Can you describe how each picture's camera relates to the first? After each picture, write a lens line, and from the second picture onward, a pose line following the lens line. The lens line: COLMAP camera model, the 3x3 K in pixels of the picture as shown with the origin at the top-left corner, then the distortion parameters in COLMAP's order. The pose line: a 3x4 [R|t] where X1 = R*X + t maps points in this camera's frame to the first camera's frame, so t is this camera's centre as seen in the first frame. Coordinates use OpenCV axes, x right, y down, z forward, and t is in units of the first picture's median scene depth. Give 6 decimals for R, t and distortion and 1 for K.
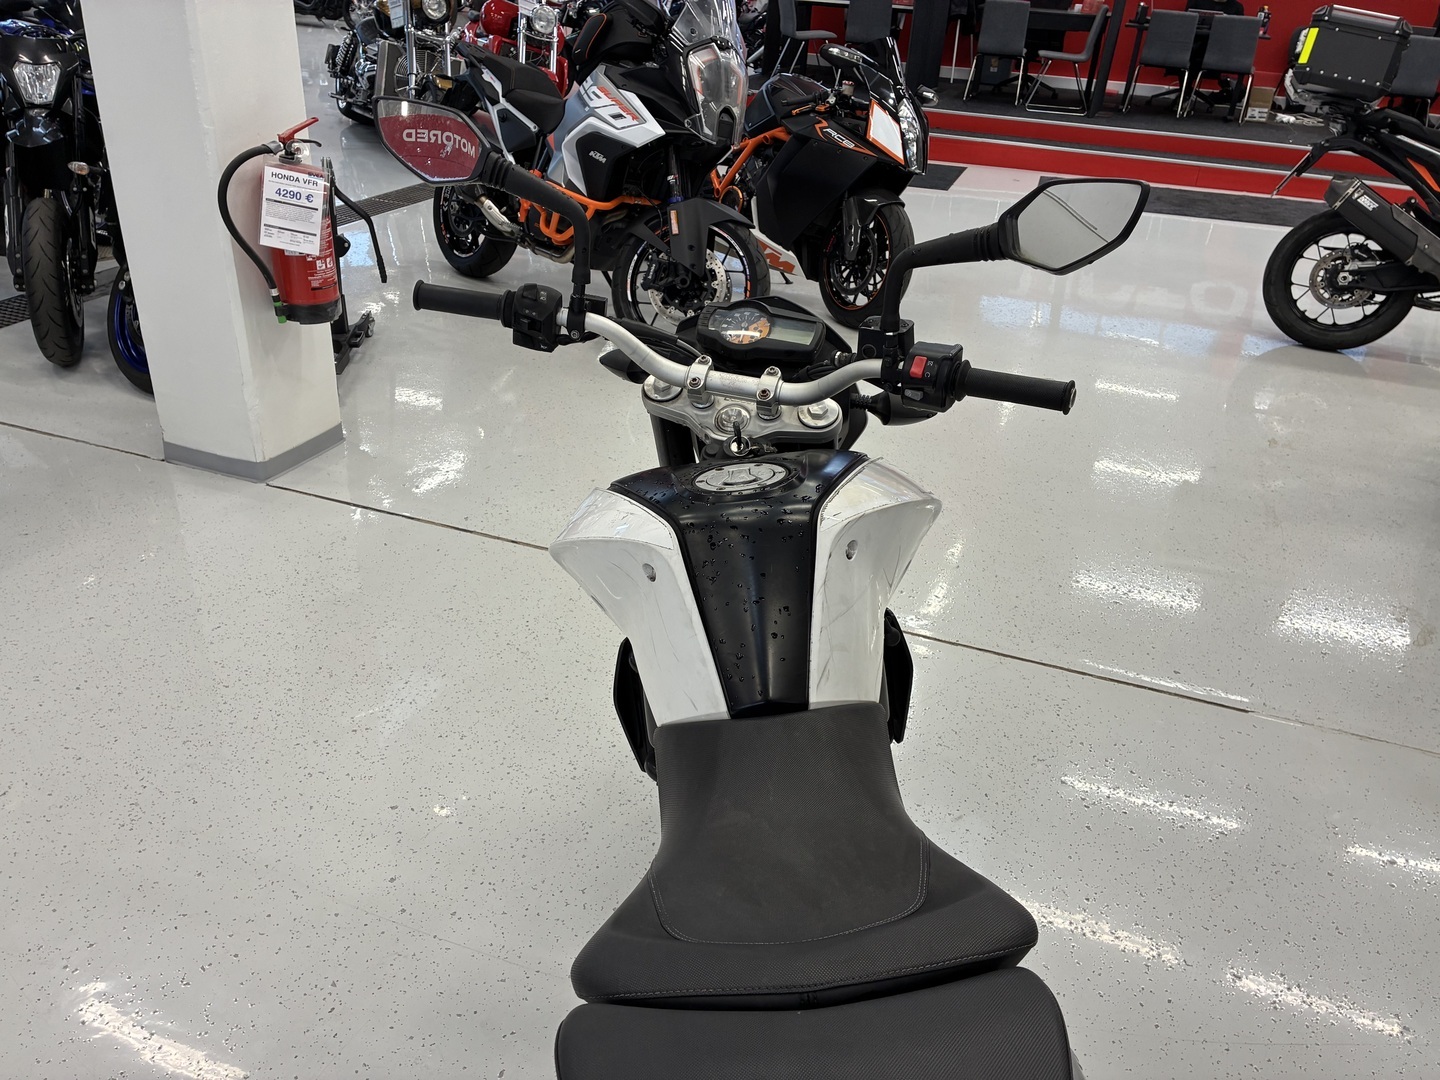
lens RADIAL K [[1107.1, 0, 720.0], [0, 1107.1, 540.0], [0, 0, 1]] dist [0.031137, -0.004177]
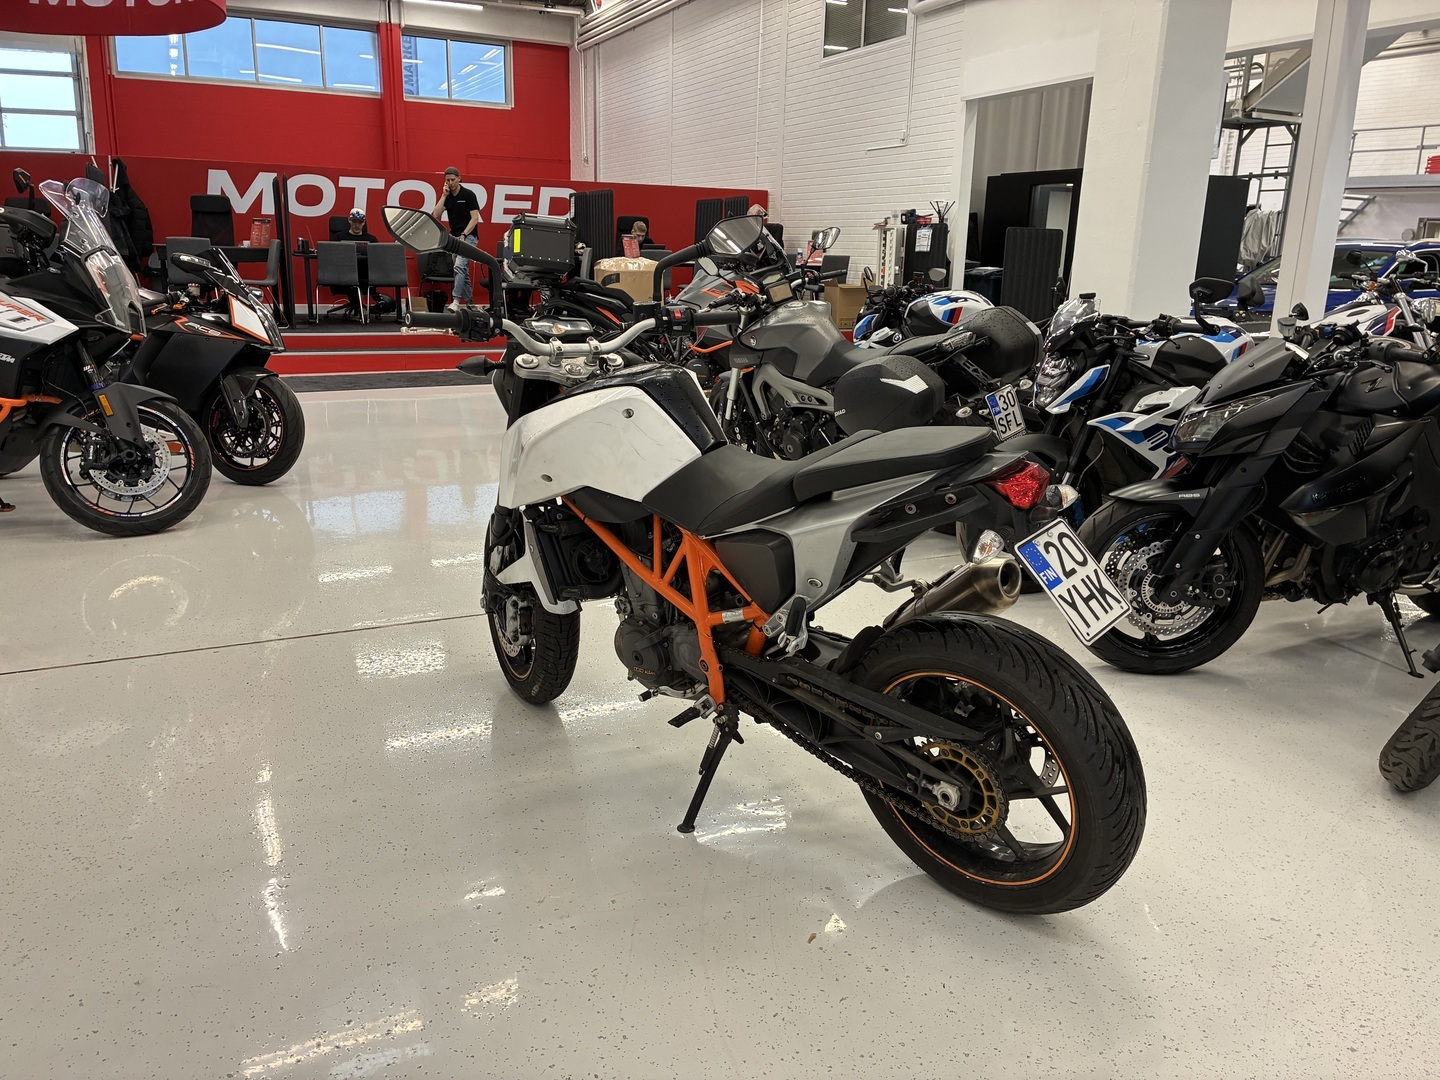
lens RADIAL K [[1107.1, 0, 720.0], [0, 1107.1, 540.0], [0, 0, 1]] dist [0.031137, -0.004177]
pose [[0.708995, -0.224203, 0.668625, -0.366836], [0.354181, 0.933073, -0.062688, 0.117082], [-0.609821, 0.281260, 0.740953, -0.140741]]
